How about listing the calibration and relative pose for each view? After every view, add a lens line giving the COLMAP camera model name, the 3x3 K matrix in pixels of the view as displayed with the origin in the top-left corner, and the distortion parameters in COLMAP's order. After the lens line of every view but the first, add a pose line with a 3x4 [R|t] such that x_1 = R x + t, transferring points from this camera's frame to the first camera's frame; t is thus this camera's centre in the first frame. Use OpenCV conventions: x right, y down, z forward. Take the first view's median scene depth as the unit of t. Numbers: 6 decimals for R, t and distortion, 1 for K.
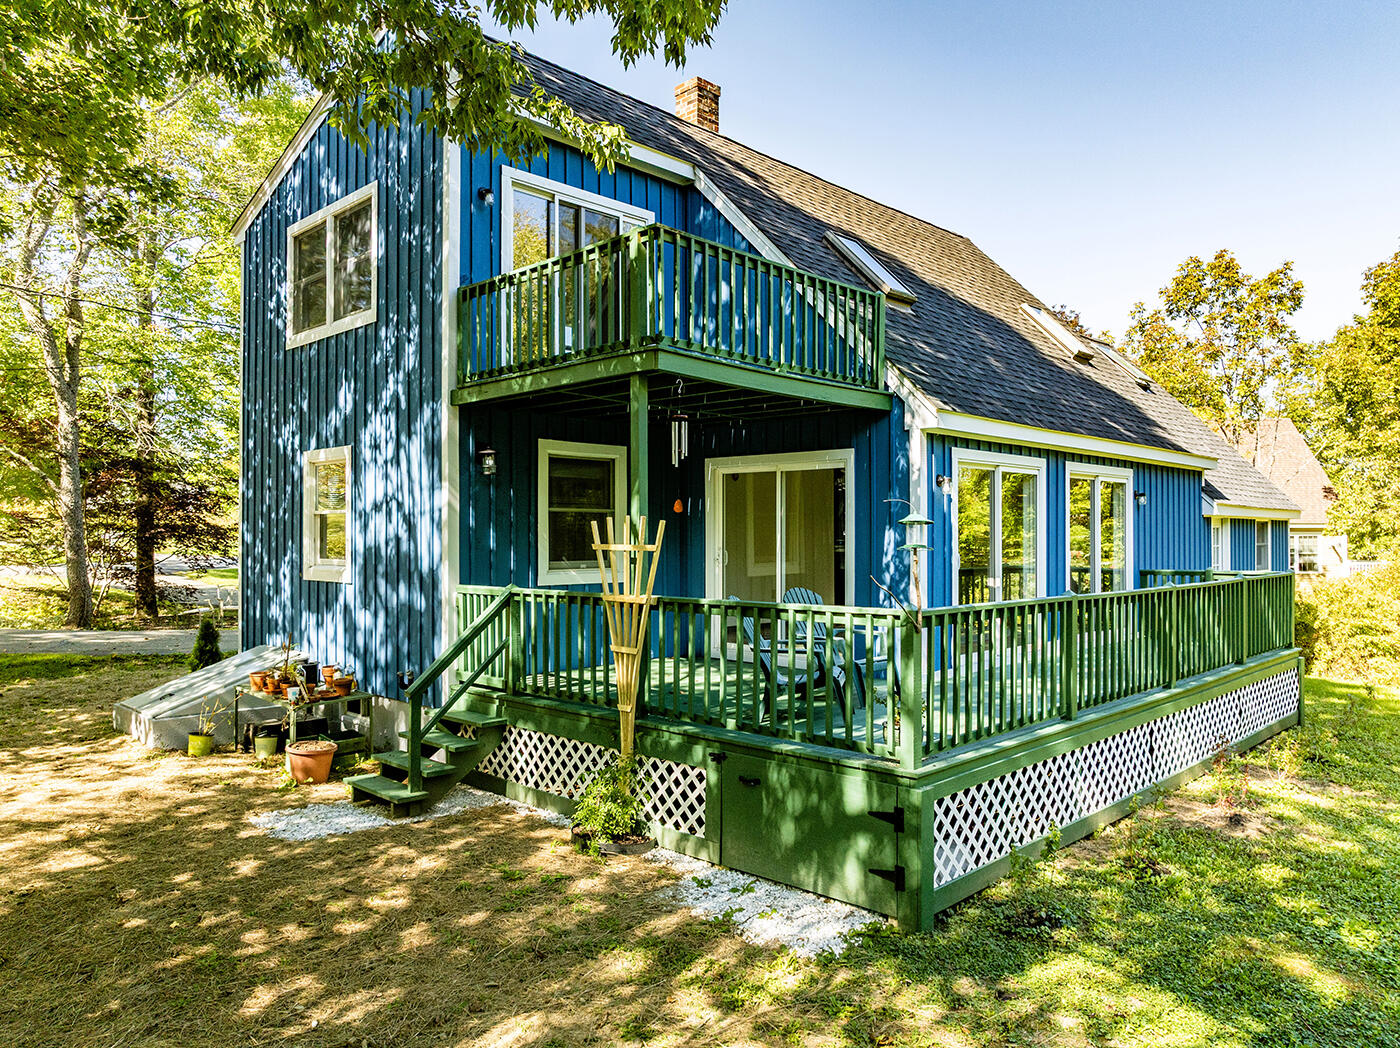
lens RADIAL K [[993.7, 0, 694.4], [0, 993.7, 528.2], [0, 0, 1]] dist [-0.028825, 0.023002]
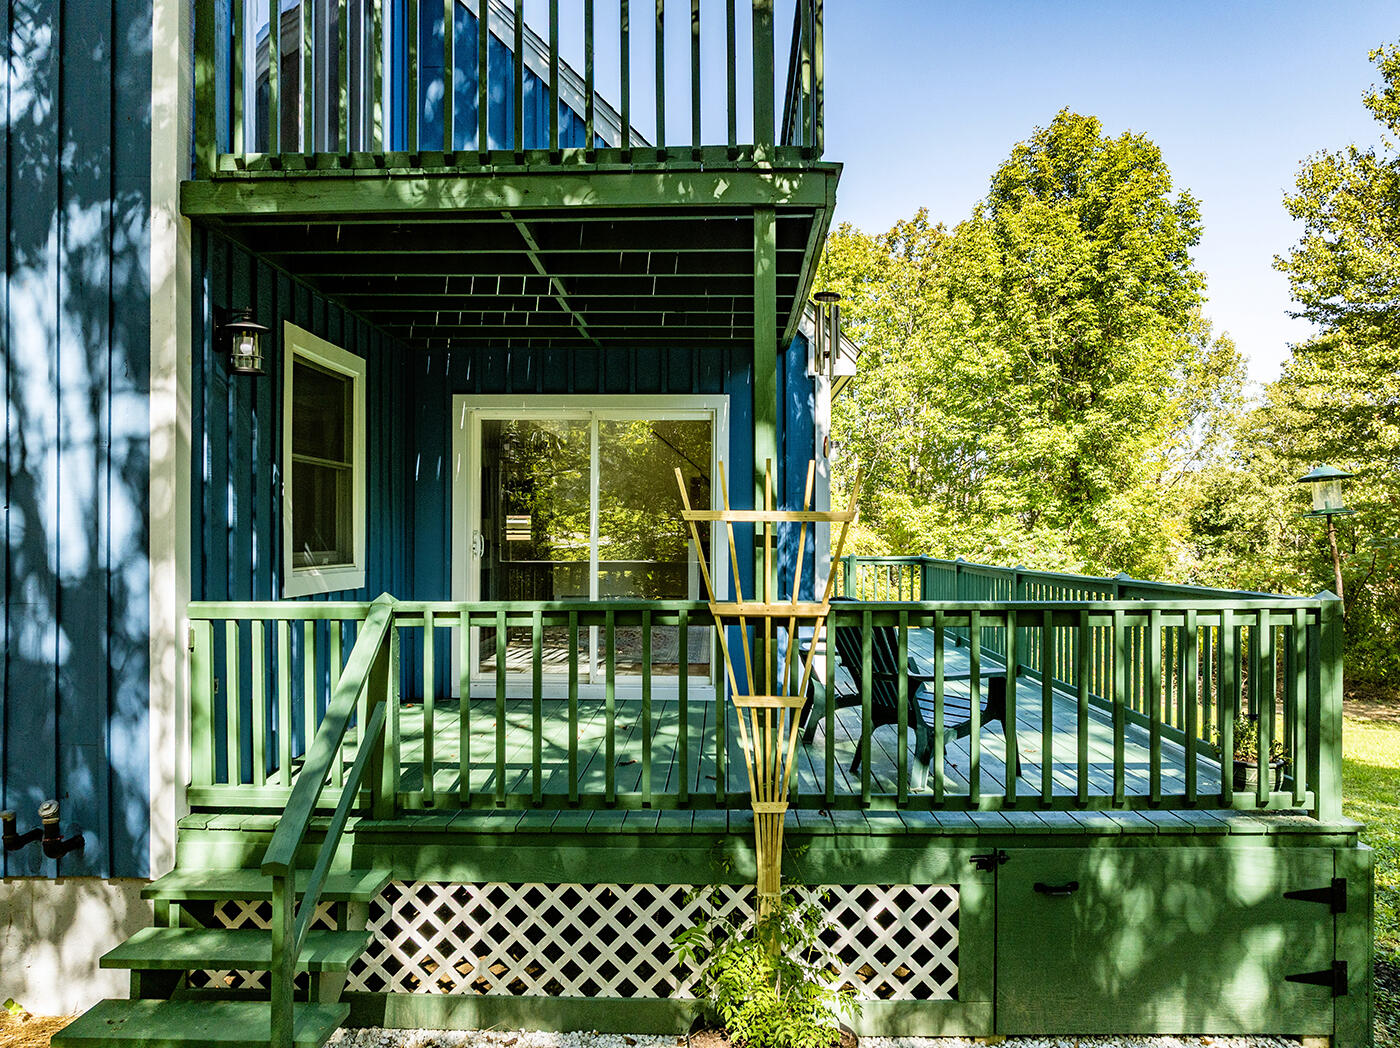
lens RADIAL K [[1058.5, 0, 702.5], [0, 1058.5, 534.2], [0, 0, 1]] dist [-0.070251, 0.062070]
pose [[0.730771, 0.009133, 0.682562, -0.455491], [-0.006476, 0.999958, -0.006446, 0.030952], [-0.682592, 0.000290, 0.730799, 0.547315]]
